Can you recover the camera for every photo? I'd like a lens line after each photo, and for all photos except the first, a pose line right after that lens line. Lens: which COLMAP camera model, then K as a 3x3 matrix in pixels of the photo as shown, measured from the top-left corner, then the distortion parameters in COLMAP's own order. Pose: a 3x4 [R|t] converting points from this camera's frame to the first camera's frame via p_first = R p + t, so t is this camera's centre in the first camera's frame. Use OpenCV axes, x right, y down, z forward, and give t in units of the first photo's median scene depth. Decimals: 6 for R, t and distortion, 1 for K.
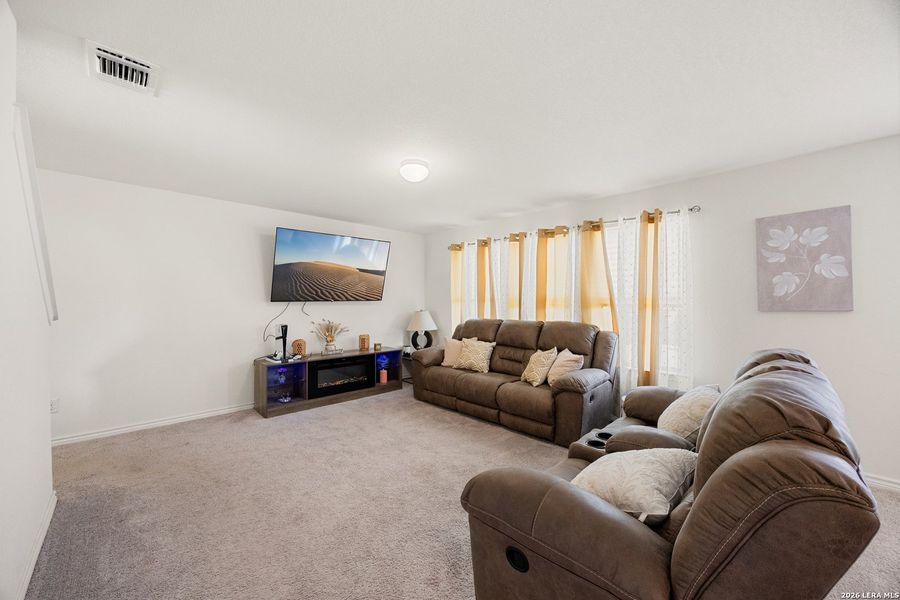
lens RADIAL K [[344.9, 0, 447.2], [0, 344.9, 297.9], [0, 0, 1]] dist [-0.003647, 0.000155]
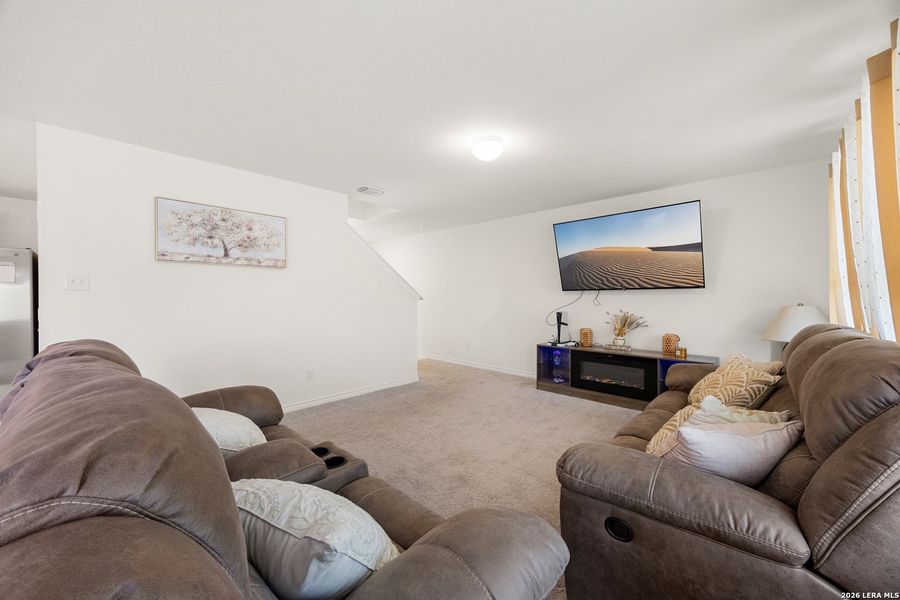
lens RADIAL K [[351.8, 0, 445.3], [0, 351.8, 296.3], [0, 0, 1]] dist [-0.010322, 0.000631]
pose [[0.050565, -0.000840, -0.998720, 0.576415], [0.010305, 0.999947, -0.000319, 0.022934], [0.998668, -0.010276, 0.050571, 0.543700]]
